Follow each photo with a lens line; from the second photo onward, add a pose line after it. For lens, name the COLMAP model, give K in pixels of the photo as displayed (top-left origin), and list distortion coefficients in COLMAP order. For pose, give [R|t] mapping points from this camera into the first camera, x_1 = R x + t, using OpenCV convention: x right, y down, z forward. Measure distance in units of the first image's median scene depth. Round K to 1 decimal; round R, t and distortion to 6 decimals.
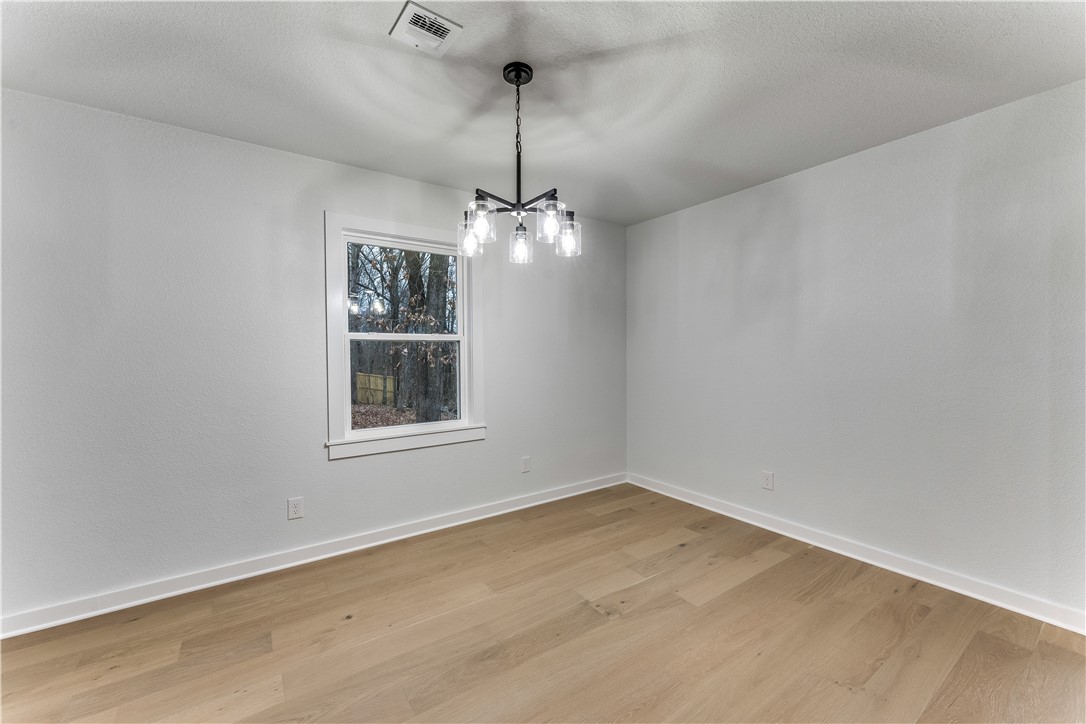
lens RADIAL K [[435.4, 0, 543.1], [0, 435.4, 359.3], [0, 0, 1]] dist [0.001300, -0.000036]
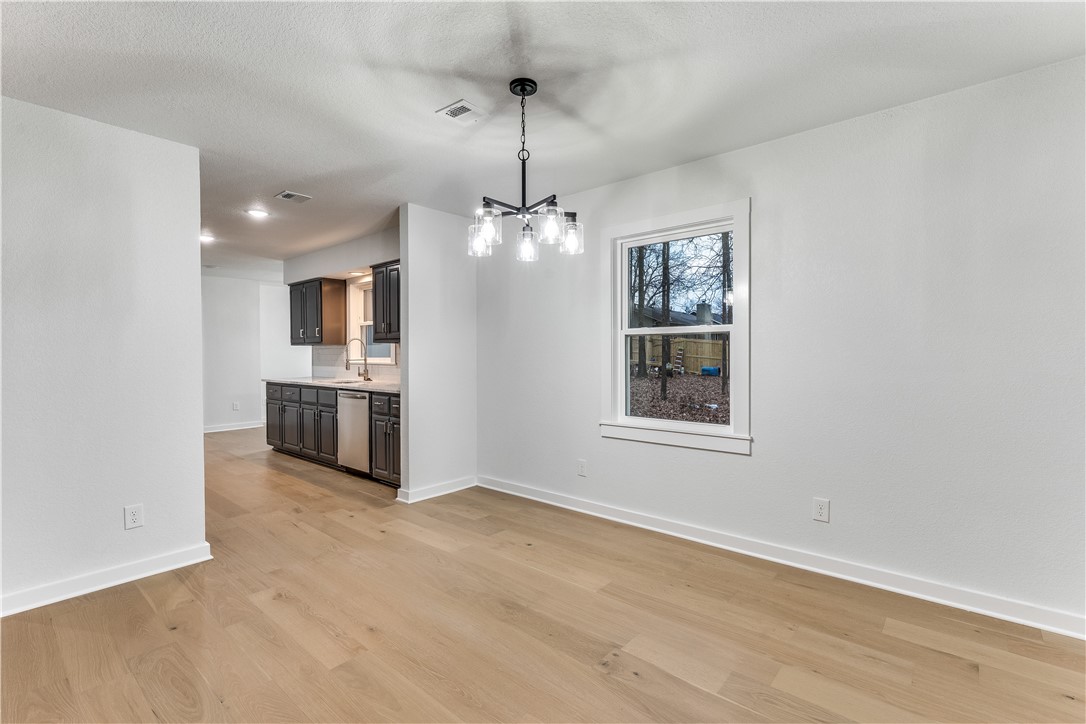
lens RADIAL K [[495.3, 0, 543.5], [0, 495.3, 360.9], [0, 0, 1]] dist [0.000858, -0.000233]
pose [[0.245826, 0.023327, -0.969033, 0.910176], [-0.010021, 0.999718, 0.021523, -0.004892], [0.969262, 0.004420, 0.245990, 0.590823]]
